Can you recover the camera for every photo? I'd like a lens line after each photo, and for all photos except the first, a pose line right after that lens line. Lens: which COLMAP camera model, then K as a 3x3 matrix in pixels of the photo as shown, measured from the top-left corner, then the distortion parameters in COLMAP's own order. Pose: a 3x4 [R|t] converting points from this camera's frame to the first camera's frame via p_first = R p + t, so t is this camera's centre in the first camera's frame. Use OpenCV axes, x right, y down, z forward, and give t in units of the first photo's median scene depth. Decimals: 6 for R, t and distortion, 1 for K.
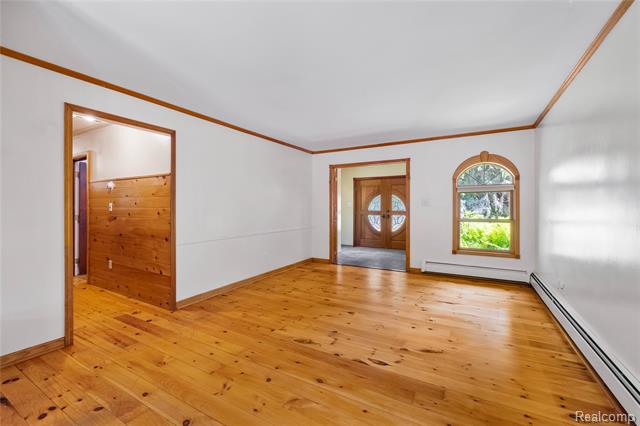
lens RADIAL K [[270.2, 0, 317.7], [0, 270.2, 209.7], [0, 0, 1]] dist [-0.006988, 0.000770]
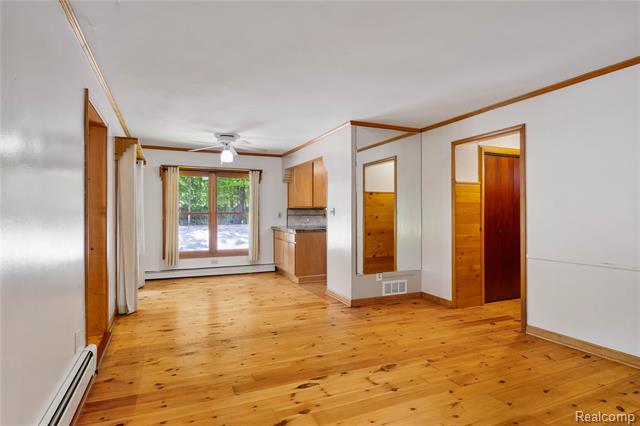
lens RADIAL K [[342.3, 0, 318.5], [0, 342.3, 212.3], [0, 0, 1]] dist [-0.001031, 0.000266]
pose [[-0.587308, -0.000750, -0.809363, 0.884279], [-0.002510, 0.999996, 0.000895, -0.011412], [0.809360, 0.002557, -0.587308, 1.333982]]
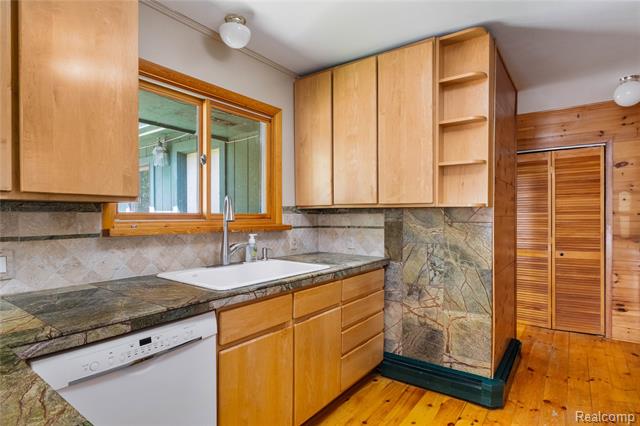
lens RADIAL K [[342.3, 0, 321.5], [0, 342.3, 219.9], [0, 0, 1]] dist [-0.001031, 0.000266]
pose [[-0.110930, 0.014142, -0.993728, -0.928616], [-0.004690, 0.999880, 0.014753, -0.024894], [0.993817, 0.006297, -0.110850, 0.120488]]
